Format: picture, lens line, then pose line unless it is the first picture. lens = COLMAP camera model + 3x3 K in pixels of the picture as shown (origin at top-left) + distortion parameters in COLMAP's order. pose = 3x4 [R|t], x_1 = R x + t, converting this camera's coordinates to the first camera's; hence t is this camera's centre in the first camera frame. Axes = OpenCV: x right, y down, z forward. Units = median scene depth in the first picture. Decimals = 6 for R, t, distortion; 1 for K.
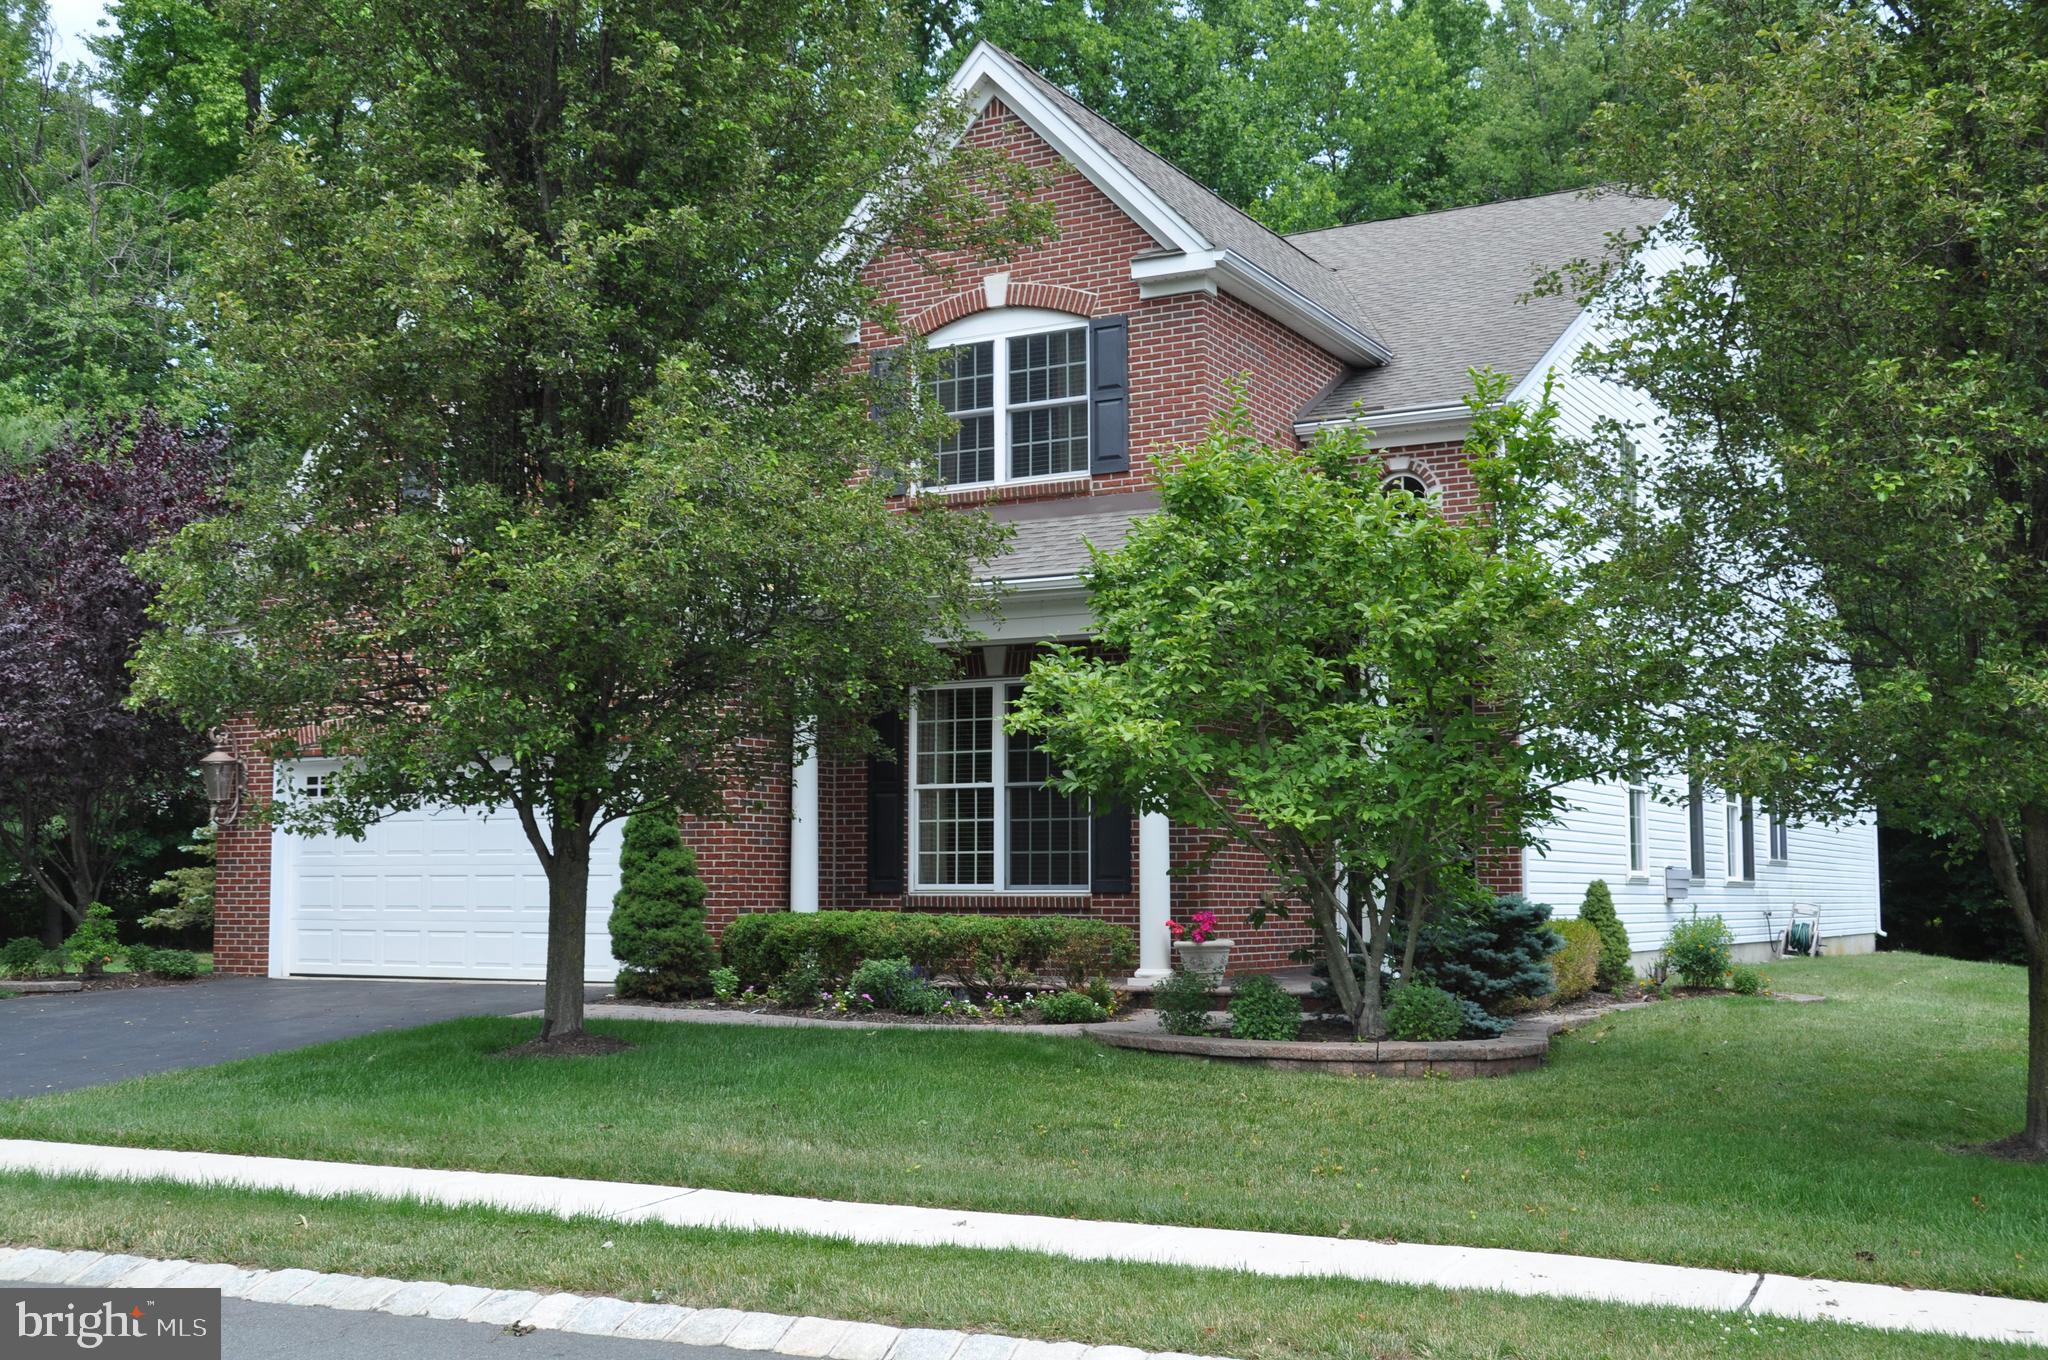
lens RADIAL K [[2248.0, 0, 1023.8], [0, 2248.0, 678.6], [0, 0, 1]] dist [0.009982, 0.000000]
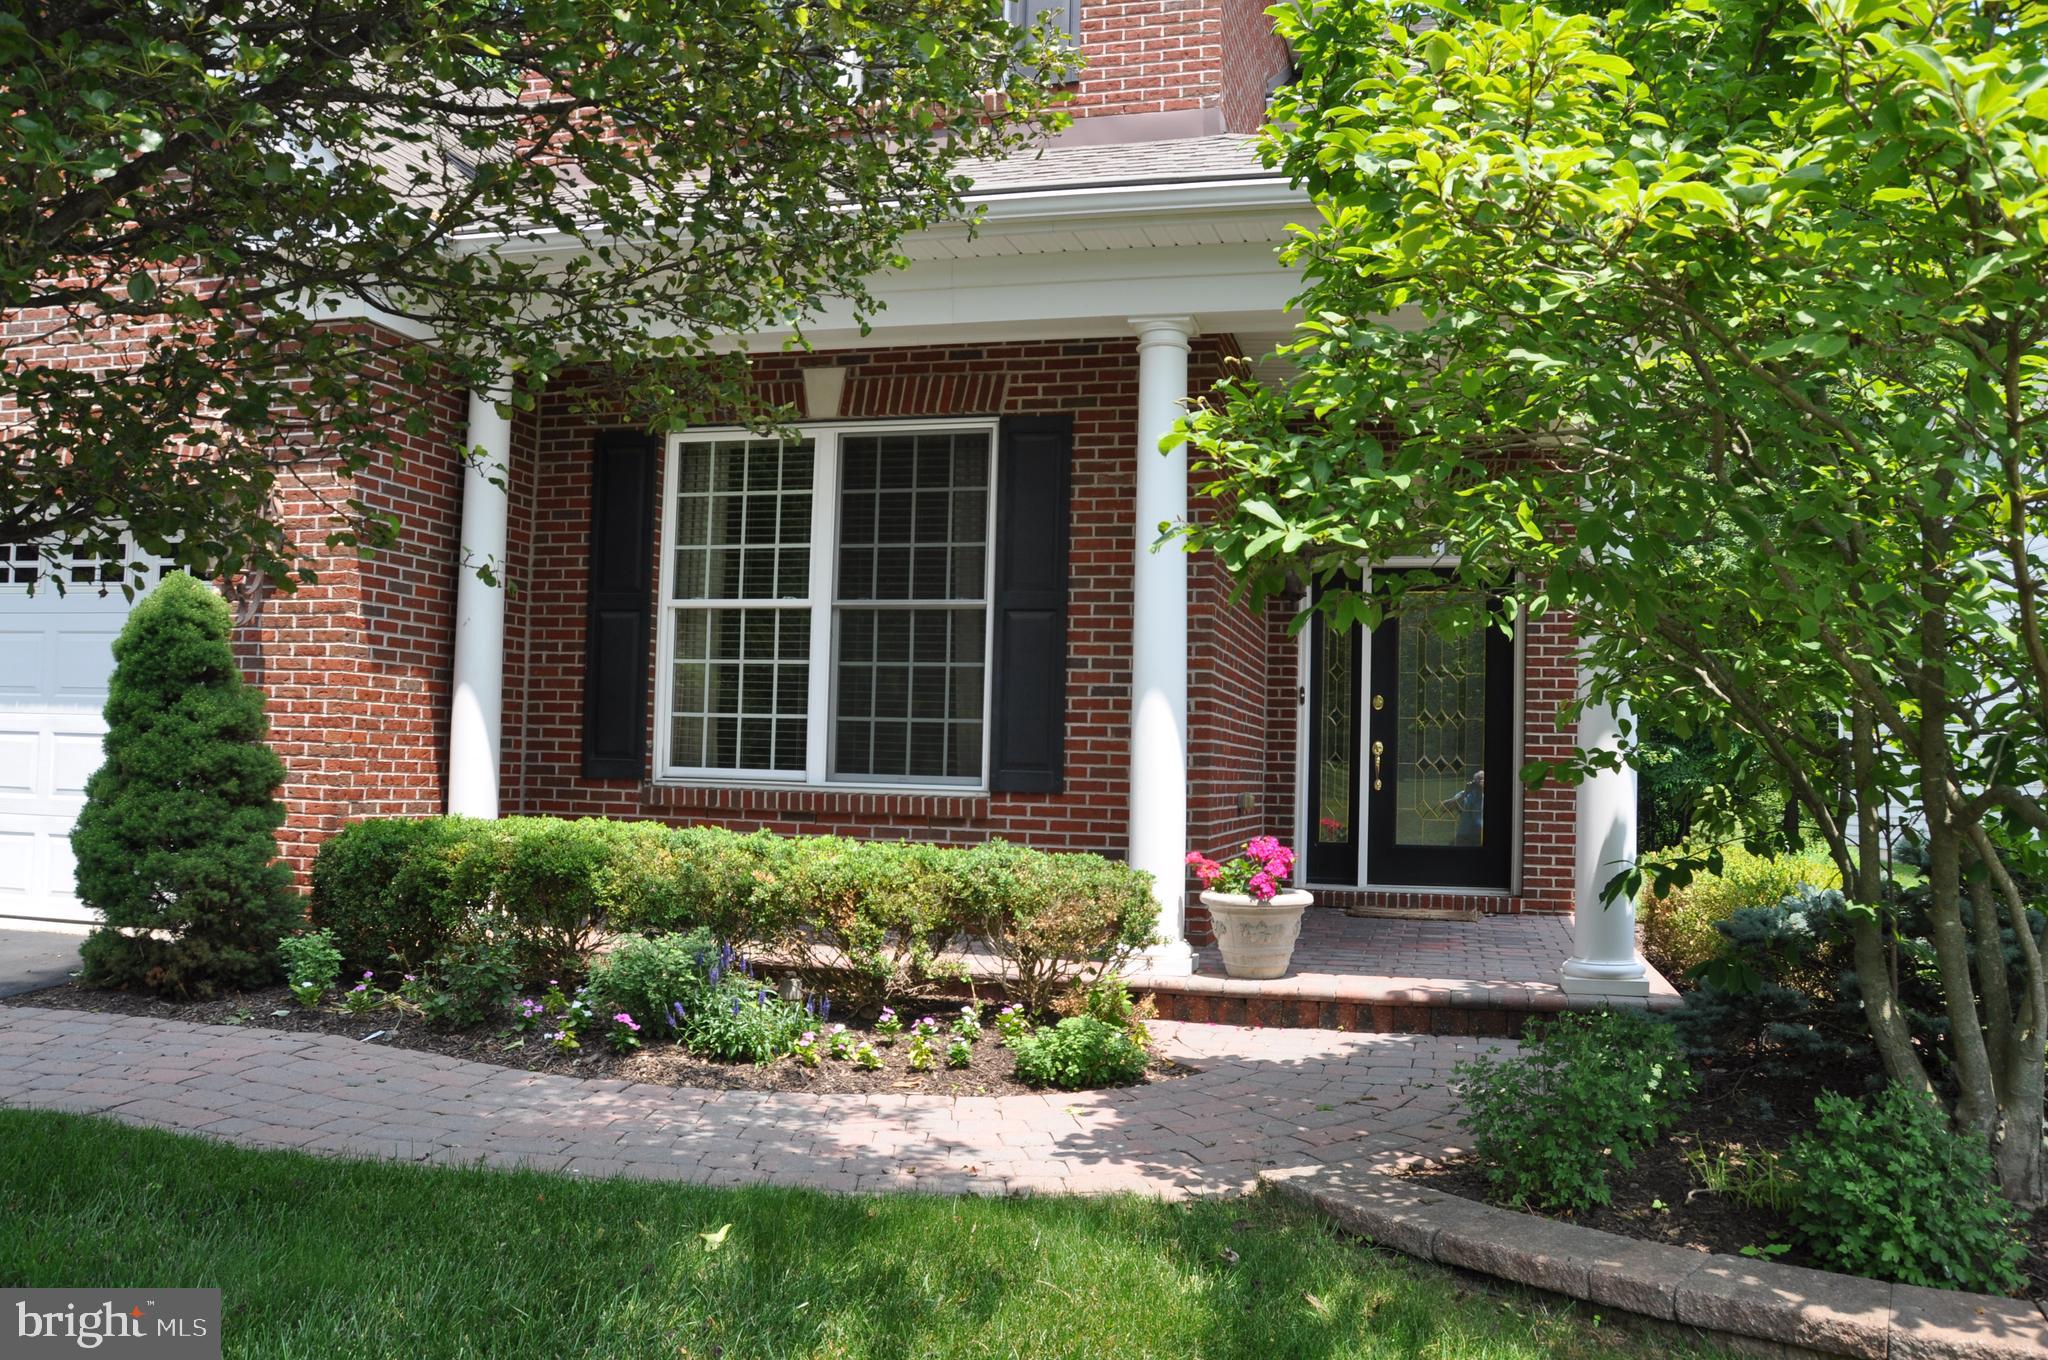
lens RADIAL K [[1628.6, 0, 1026.2], [0, 1628.6, 675.6], [0, 0, 1]] dist [-0.104841, 0.005995]
pose [[0.967477, 0.038325, 0.250038, -0.065115], [-0.049125, 0.998104, 0.037092, 0.047704], [-0.248142, -0.048168, 0.967525, 0.573594]]
